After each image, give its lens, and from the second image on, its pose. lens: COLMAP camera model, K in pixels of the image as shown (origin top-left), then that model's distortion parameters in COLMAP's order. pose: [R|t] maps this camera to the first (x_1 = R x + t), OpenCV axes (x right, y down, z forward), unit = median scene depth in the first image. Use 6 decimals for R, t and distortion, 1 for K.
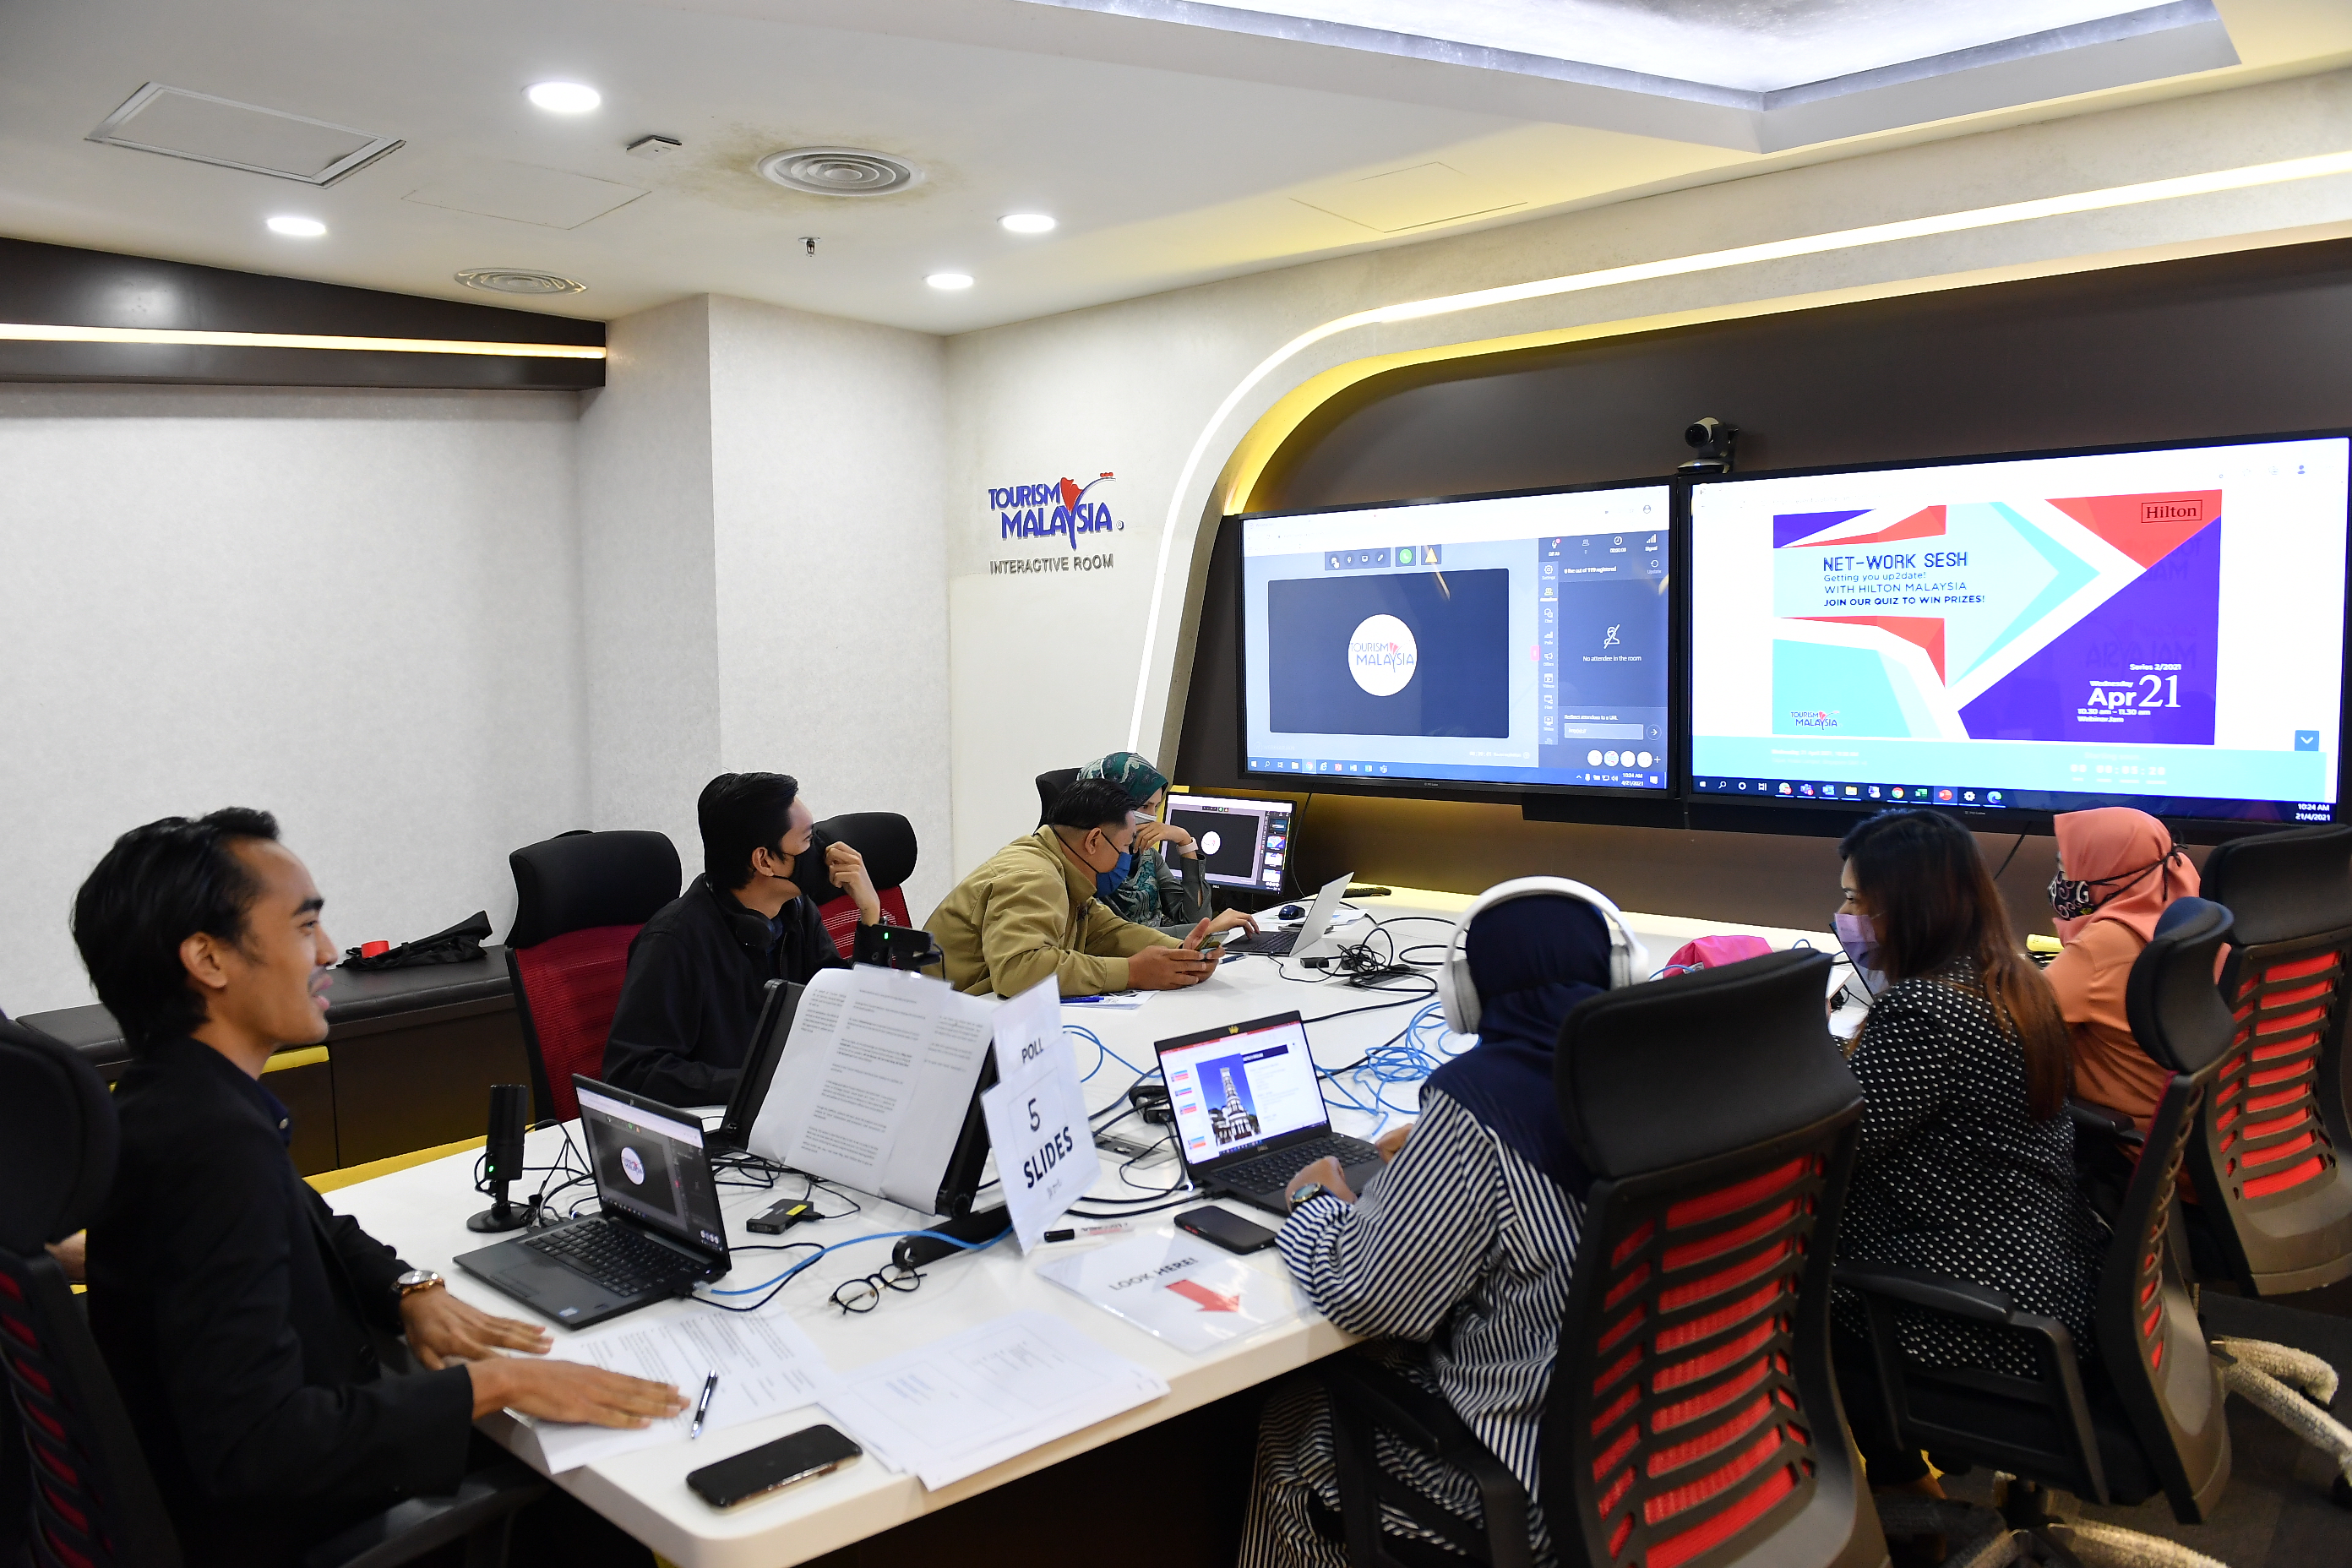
lens RADIAL K [[1608.4, 0, 1176.0], [0, 1608.4, 784.0], [0, 0, 1]] dist [-0.048322, -0.004470]
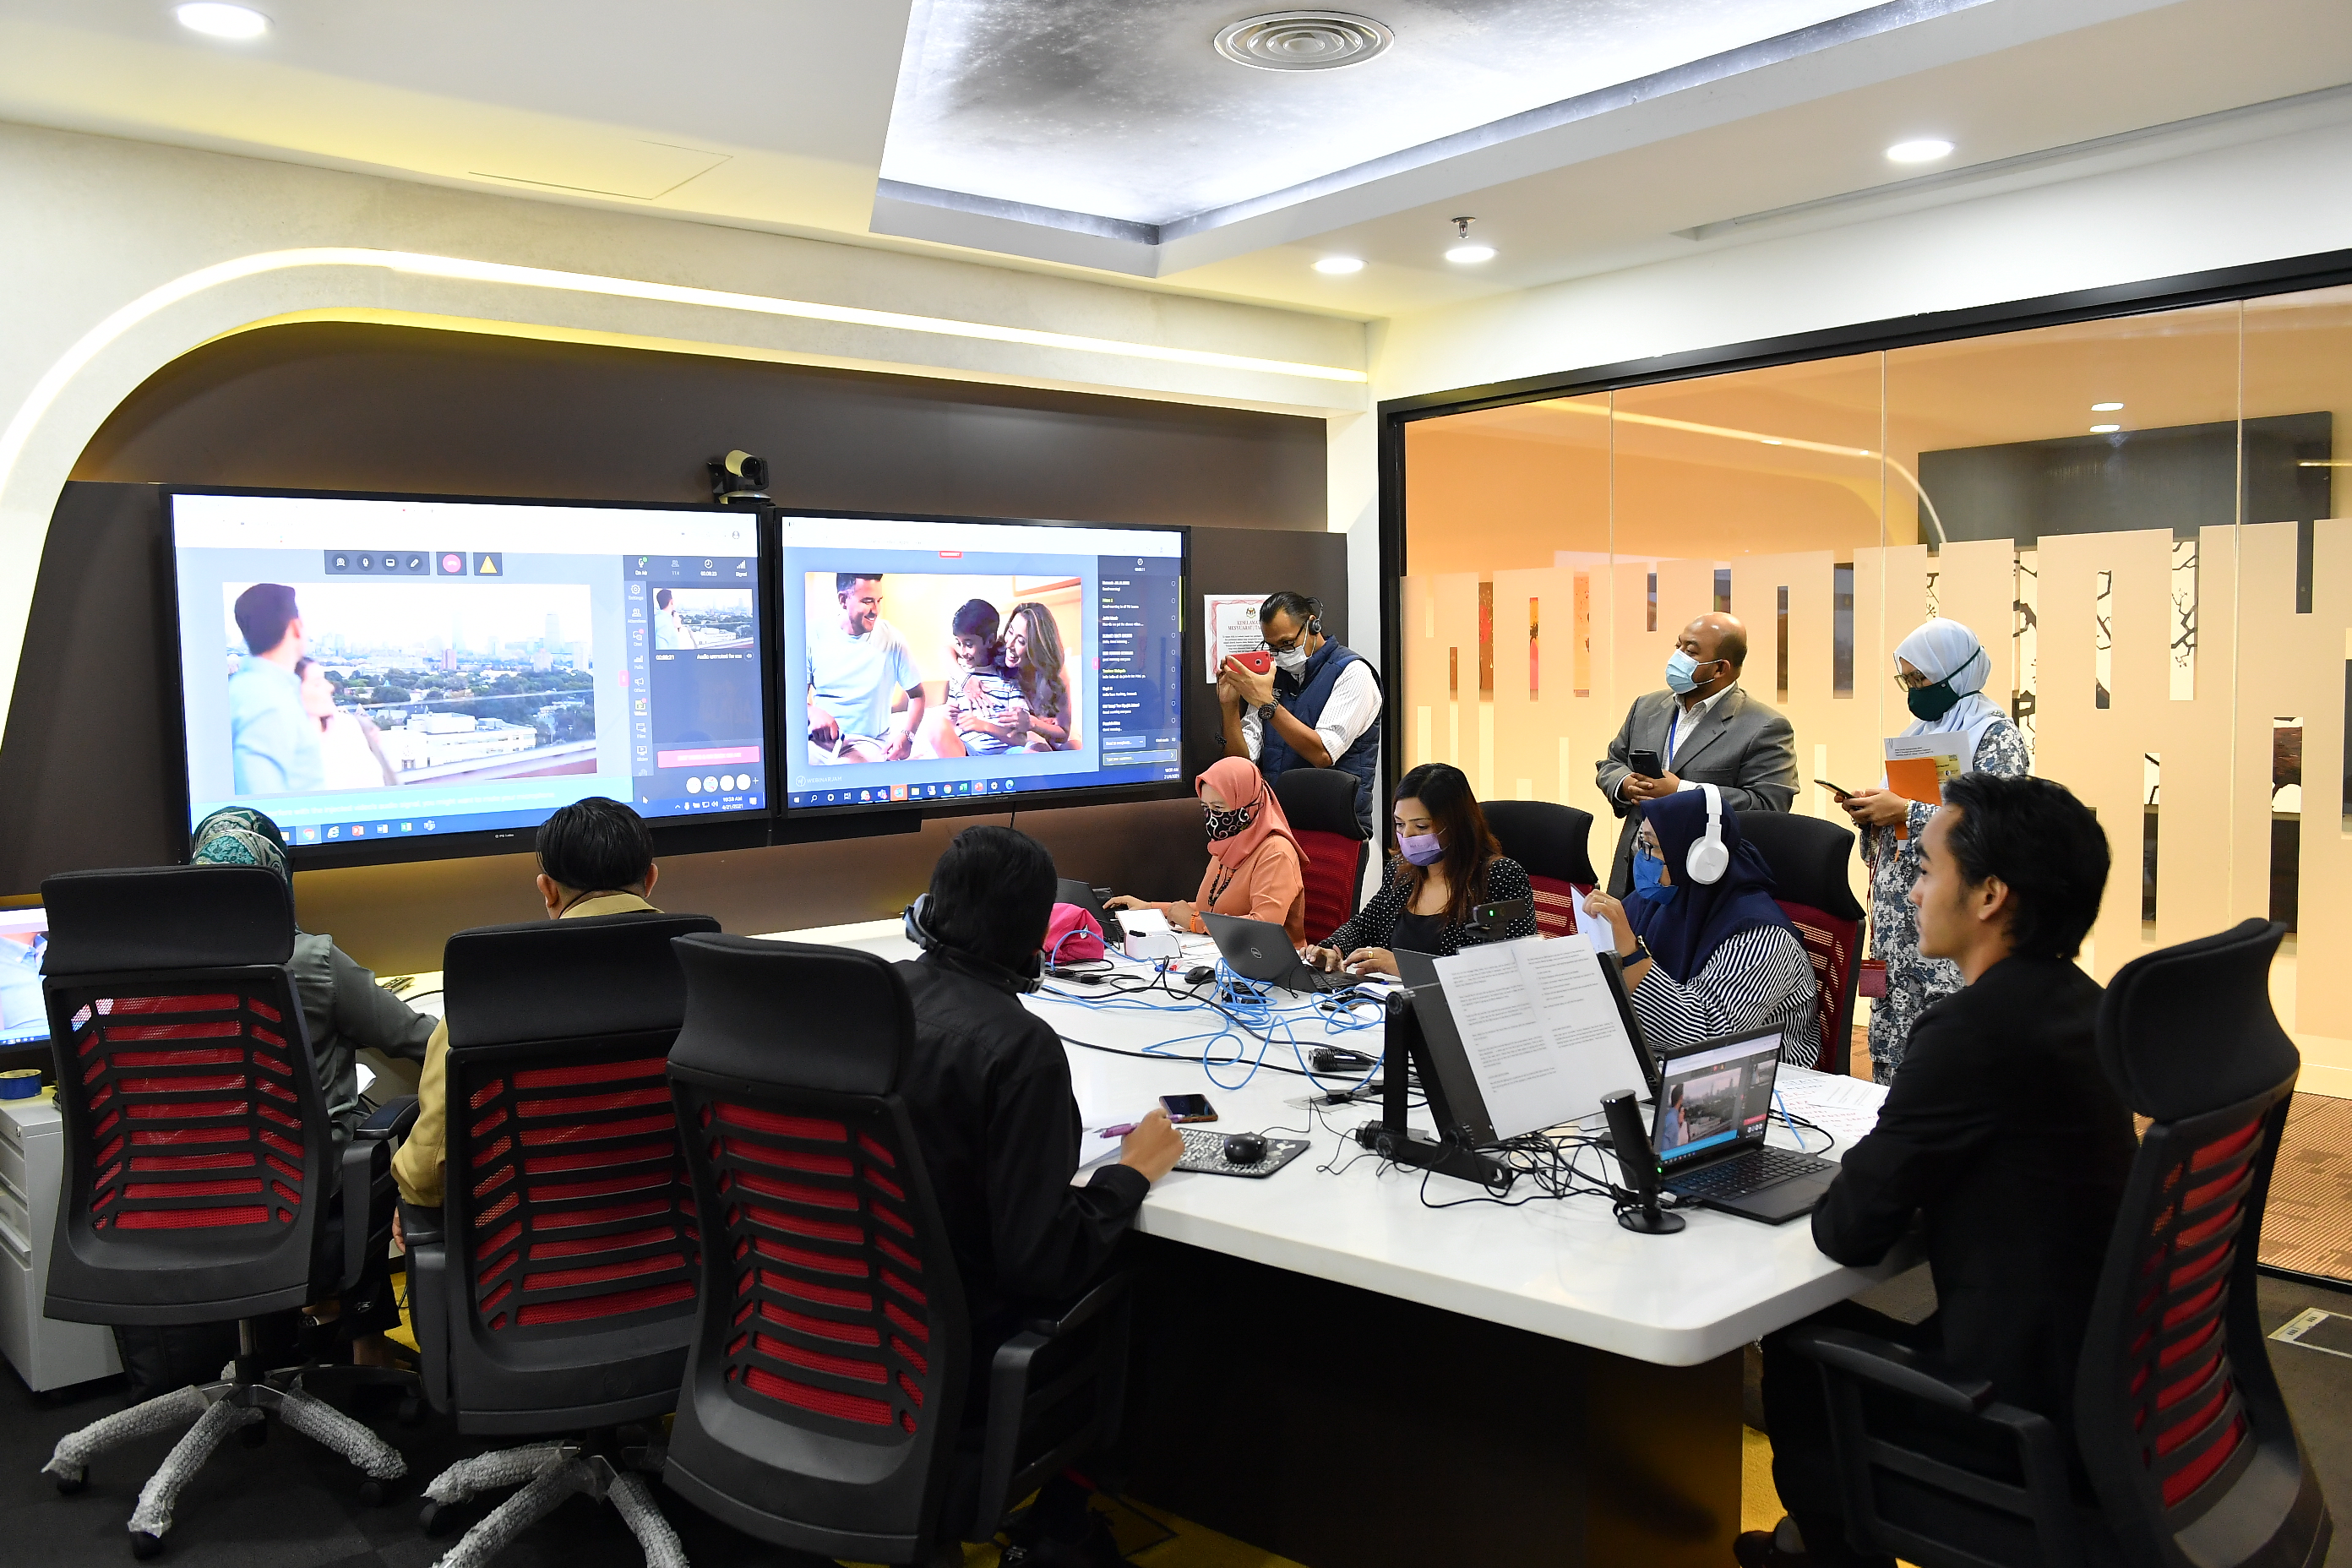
lens RADIAL K [[1804.1, 0, 1176.0], [0, 1804.1, 784.0], [0, 0, 1]] dist [-0.009198, -0.046659]
pose [[0.162295, -0.061497, 0.984824, -0.784041], [0.094400, 0.994446, 0.046541, -0.041157], [-0.982216, 0.085414, 0.167199, 0.540430]]
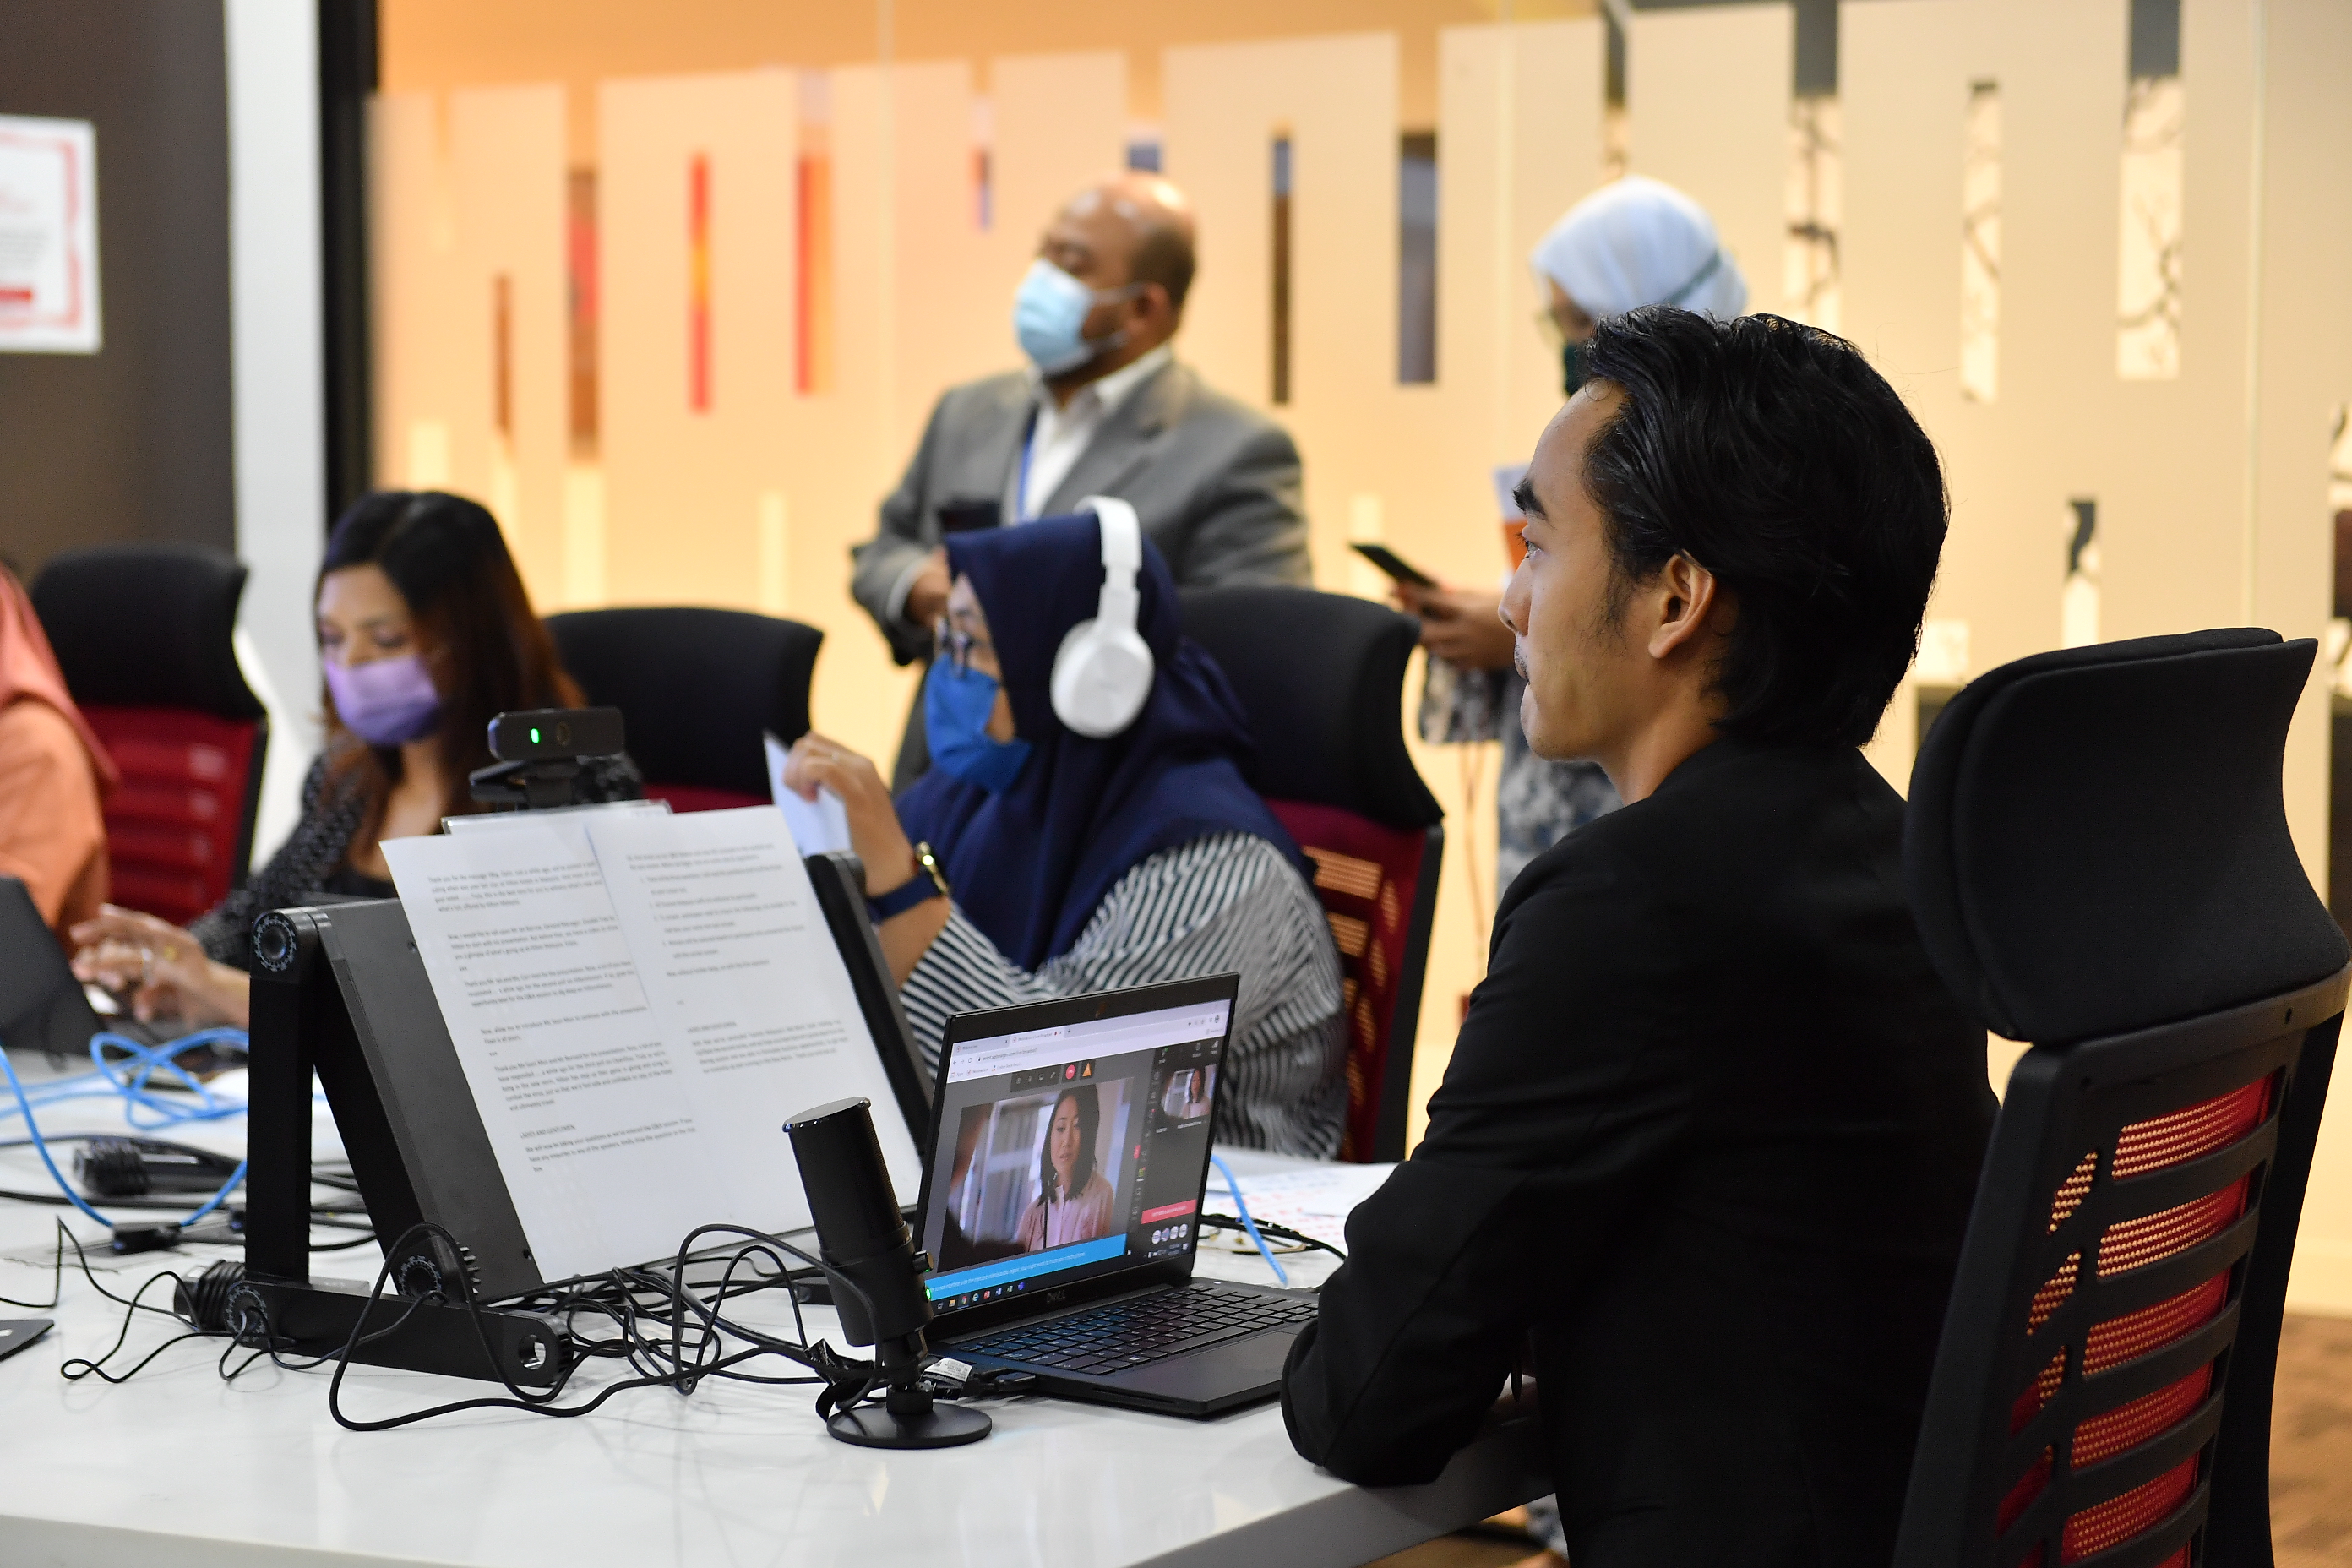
lens RADIAL K [[4445.1, 0, 1176.0], [0, 4445.1, 784.0], [0, 0, 1]] dist [0.156324, -0.562432]
pose [[-0.125884, -0.059506, 0.990259, -0.769332], [0.079302, 0.994401, 0.069836, 0.017792], [-0.988870, 0.087321, -0.120461, 0.527671]]
